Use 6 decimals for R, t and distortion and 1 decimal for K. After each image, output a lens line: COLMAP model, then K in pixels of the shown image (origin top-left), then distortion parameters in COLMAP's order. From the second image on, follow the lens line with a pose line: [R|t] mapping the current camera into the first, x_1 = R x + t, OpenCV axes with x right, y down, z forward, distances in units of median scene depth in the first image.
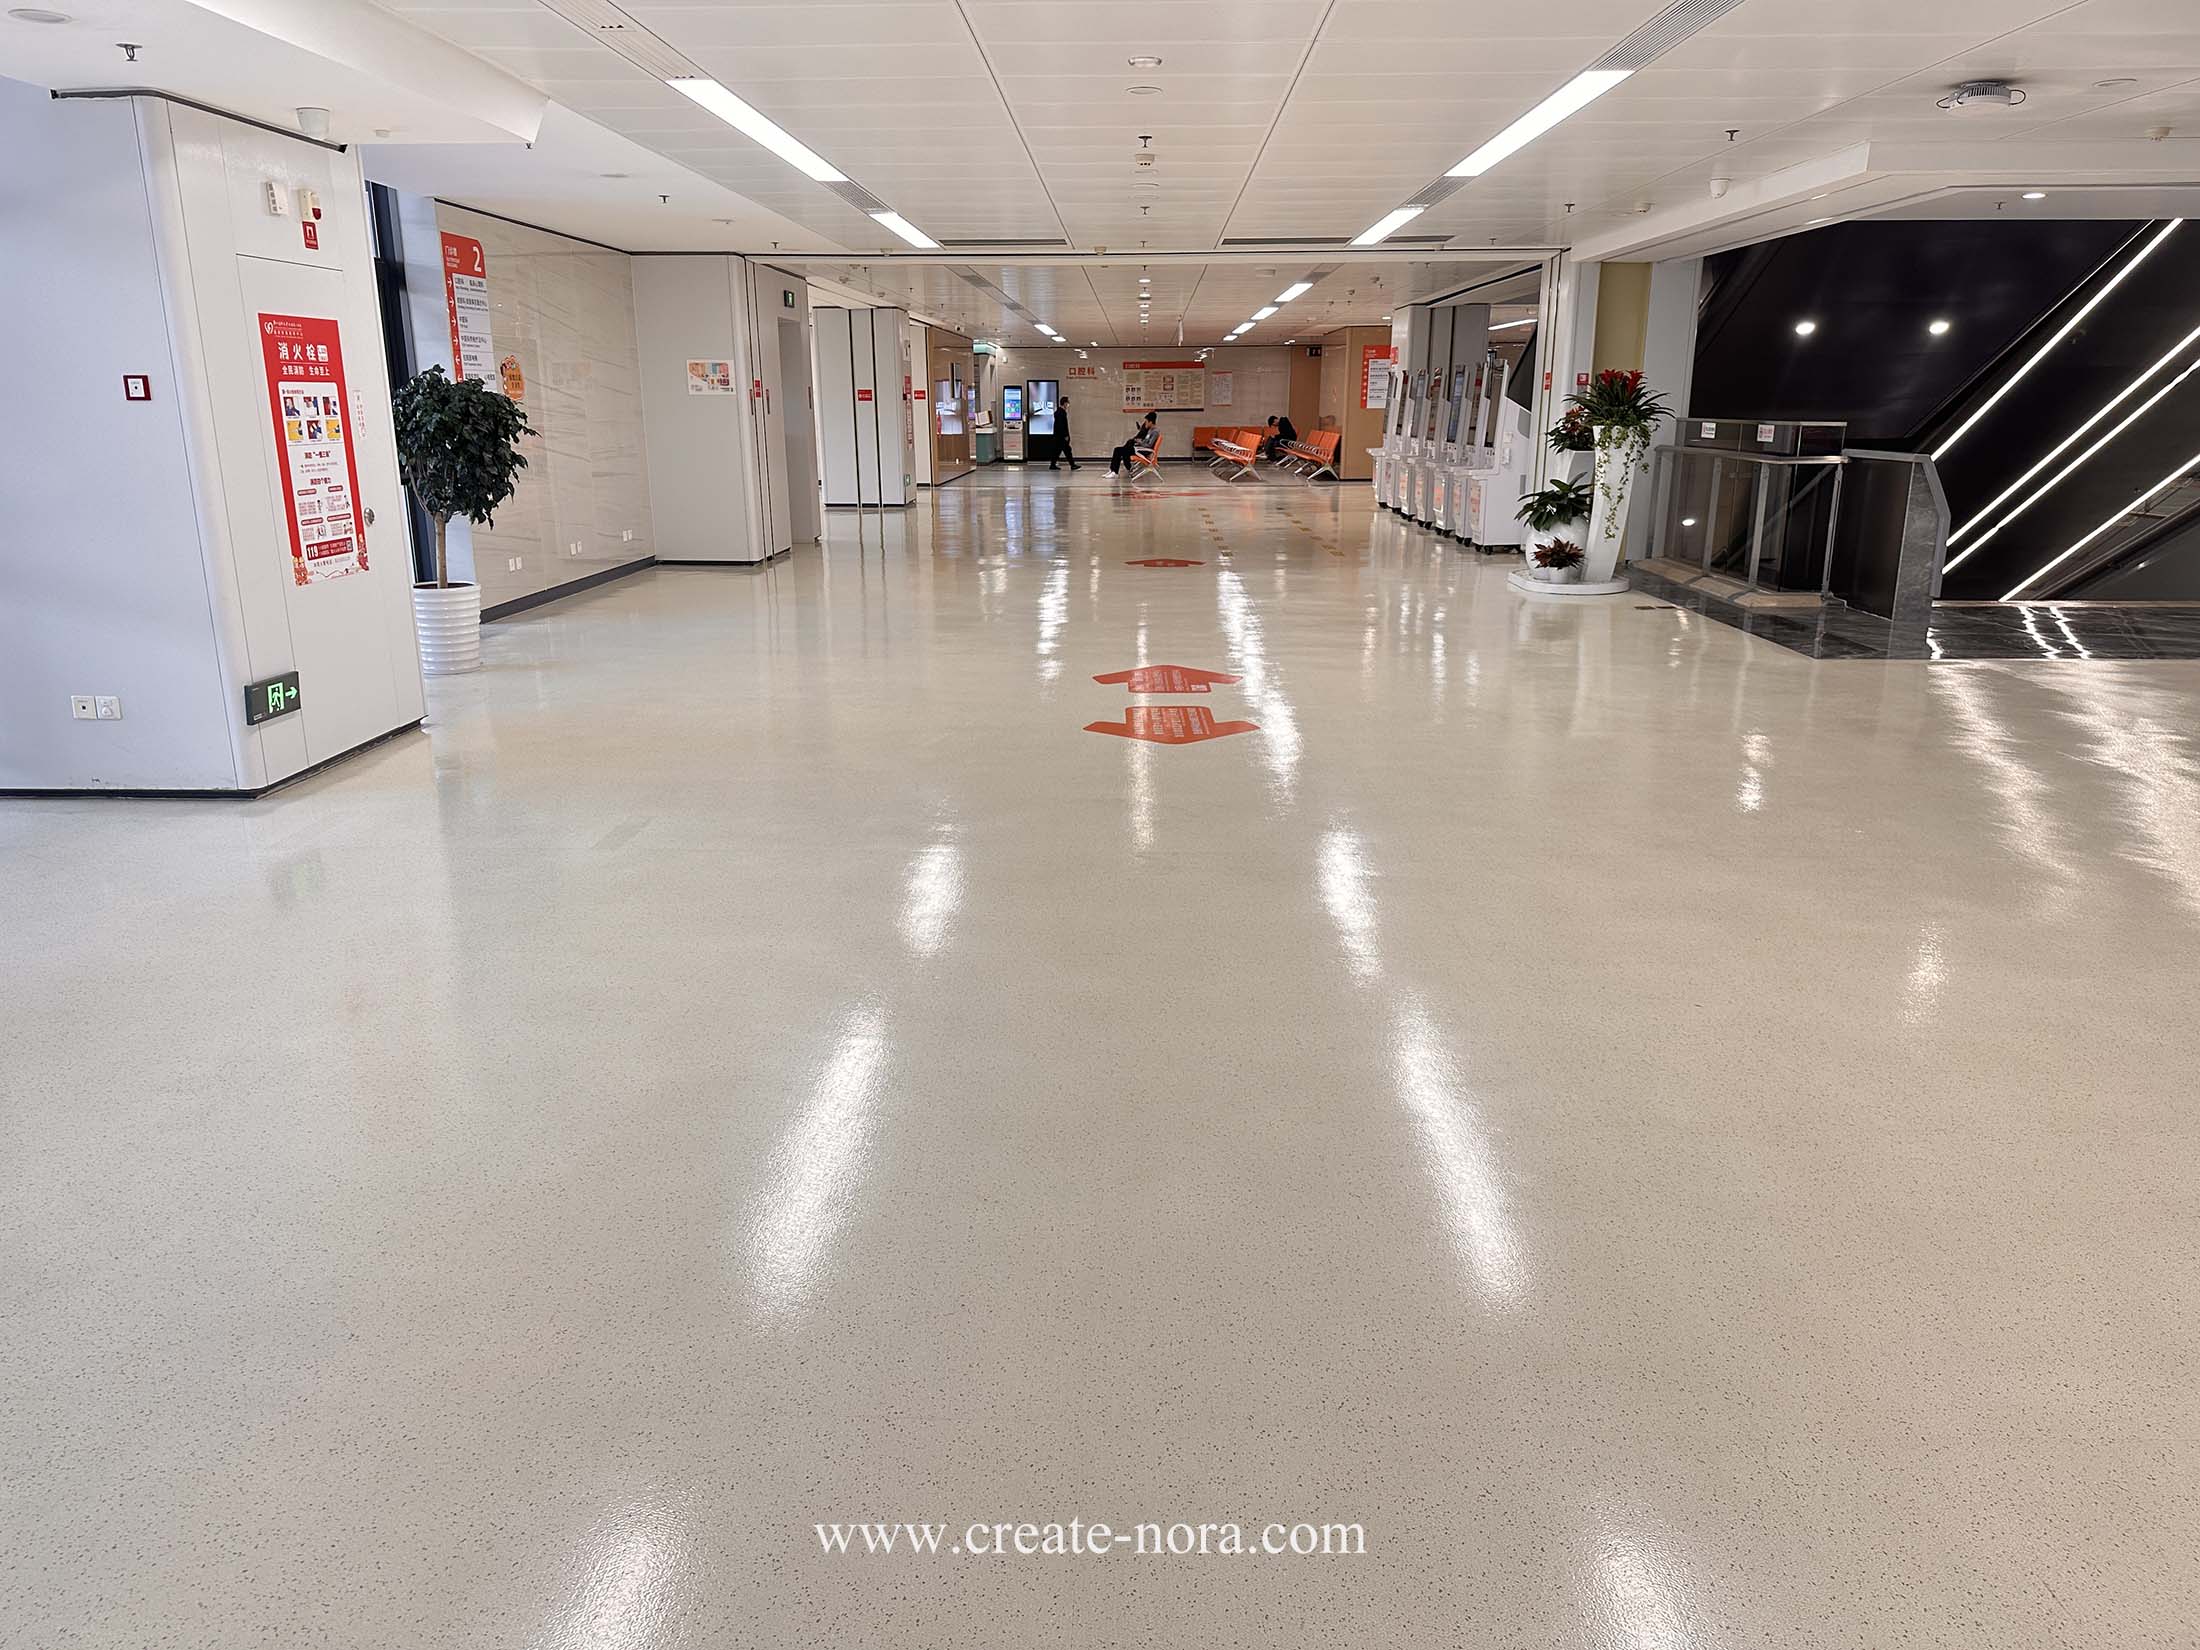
lens RADIAL K [[1546.7, 0, 1111.2], [0, 1546.7, 845.7], [0, 0, 1]] dist [0.025708, -0.025090]
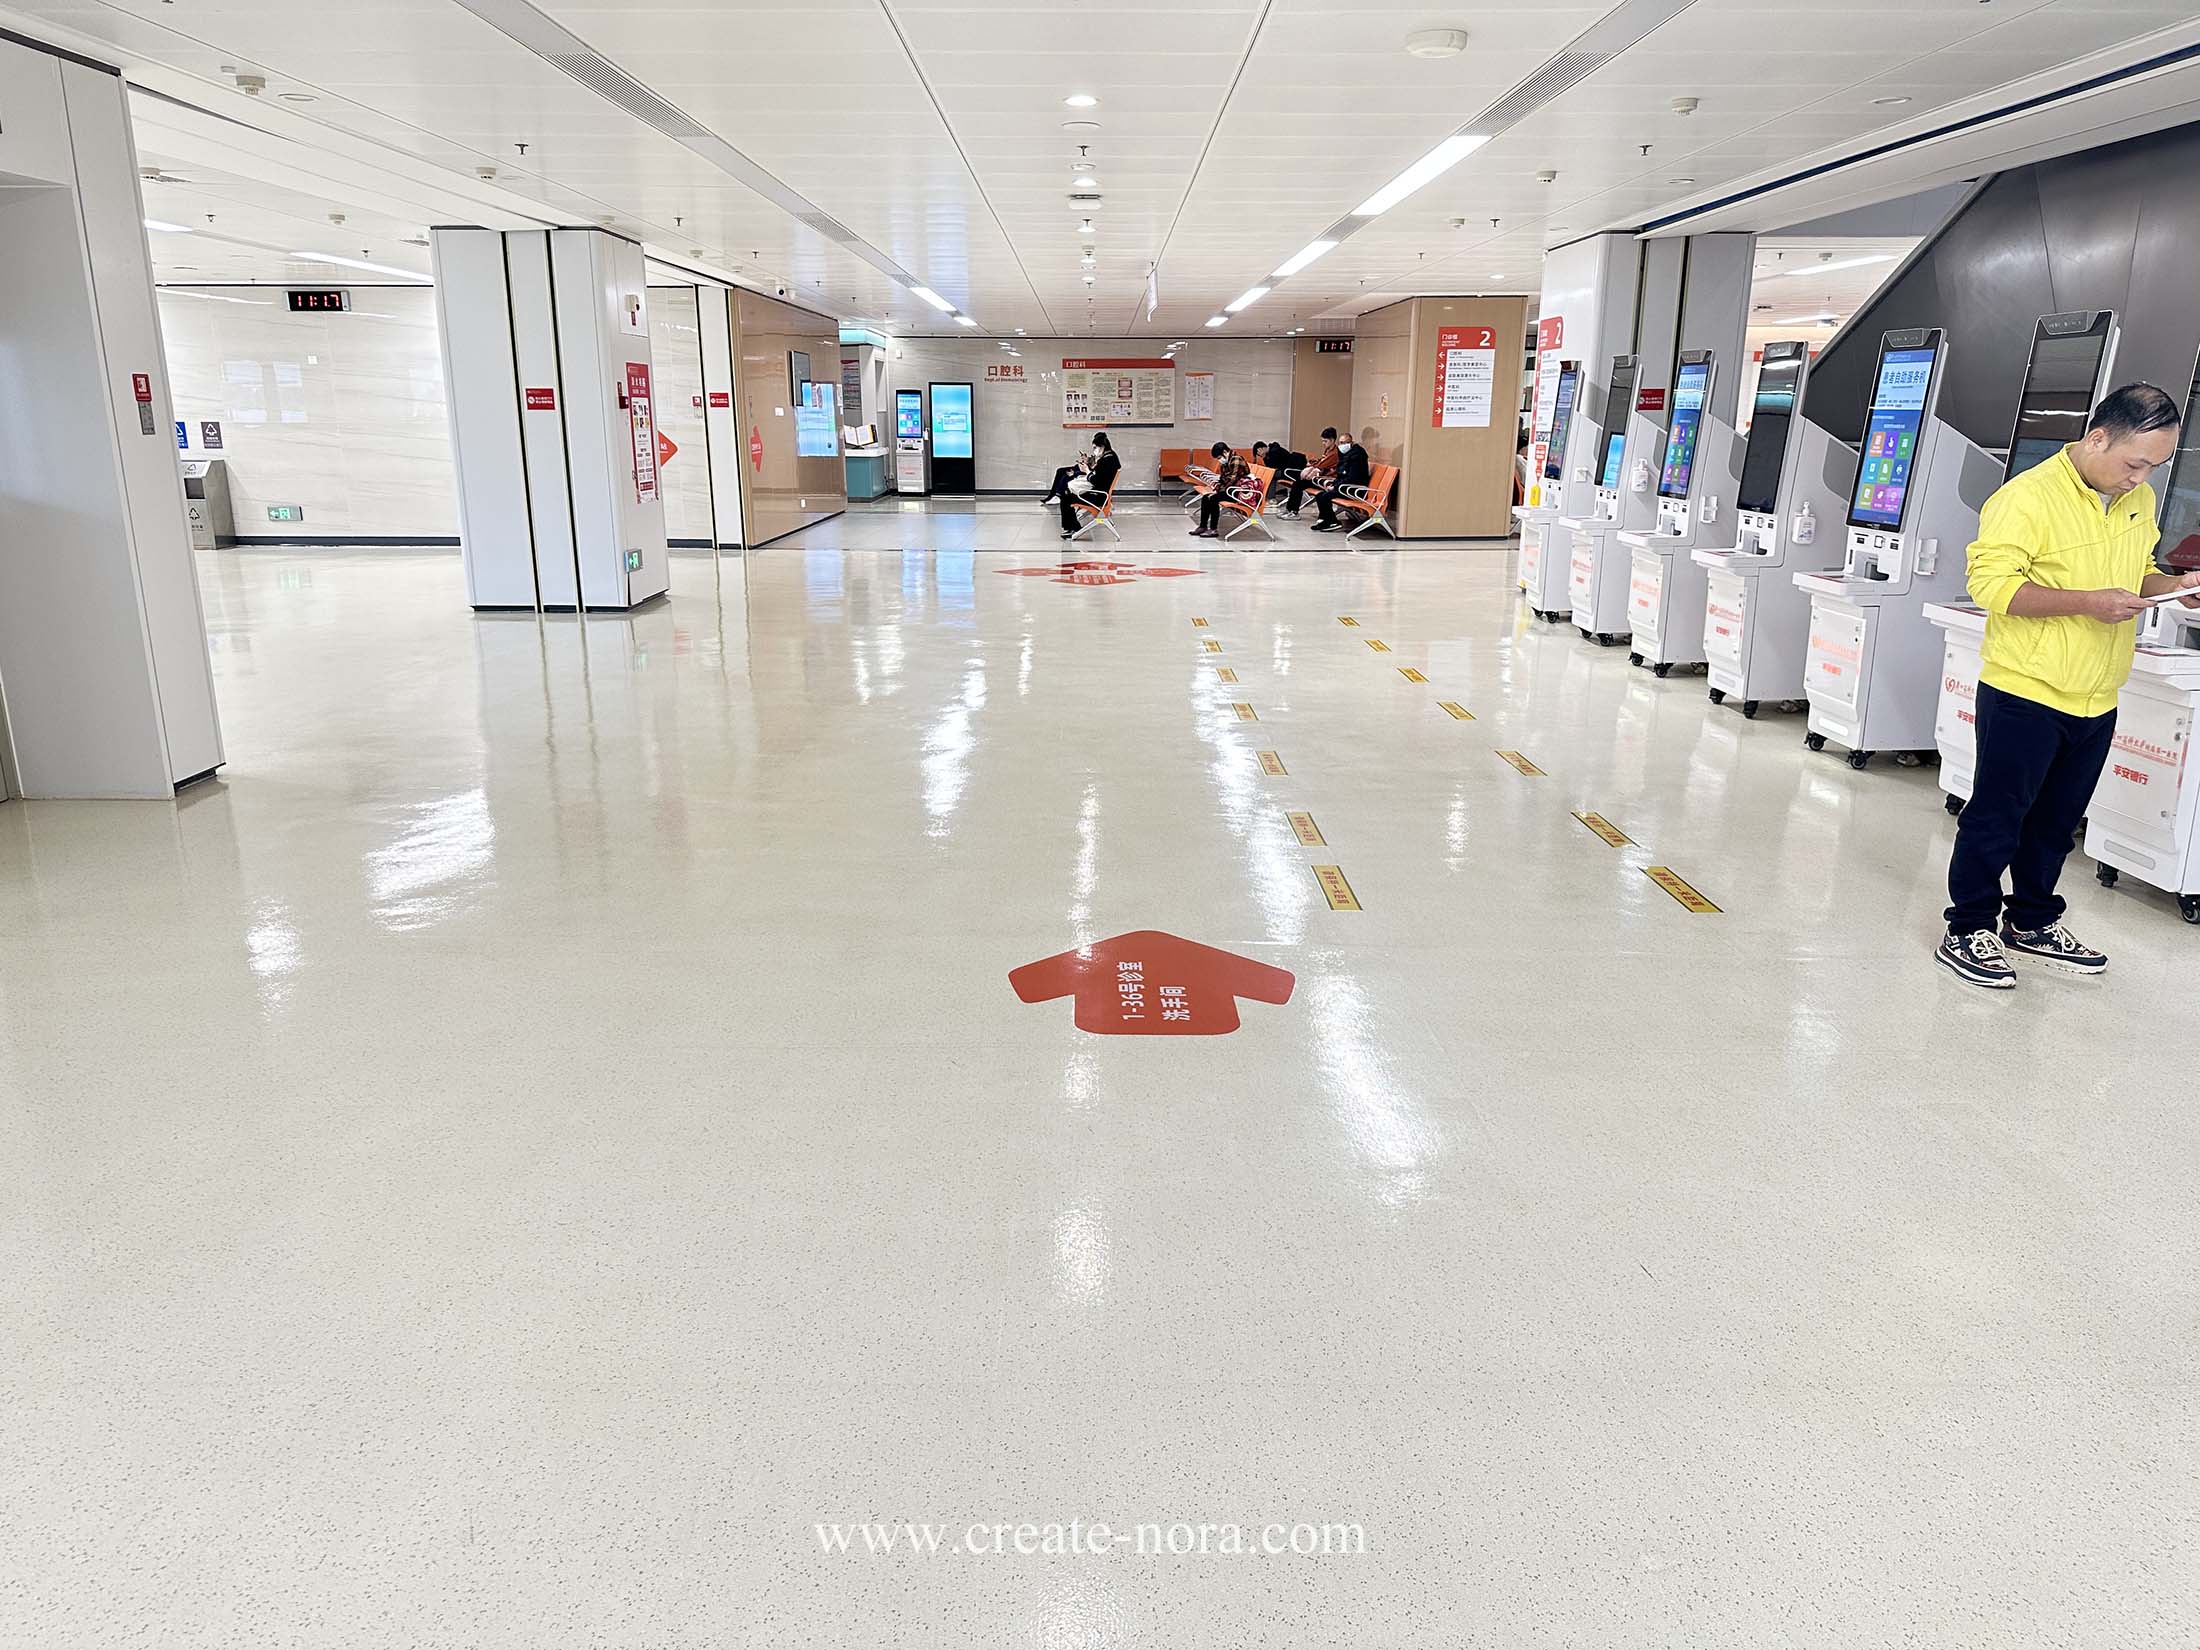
lens RADIAL K [[1546.7, 0, 1073.6], [0, 1546.7, 840.3], [0, 0, 1]] dist [0.025708, -0.025090]
pose [[0.999964, 0.004087, 0.007369, 0.014173], [-0.004017, 0.999948, -0.009420, -0.140284], [-0.007407, 0.009390, 0.999928, 0.486086]]
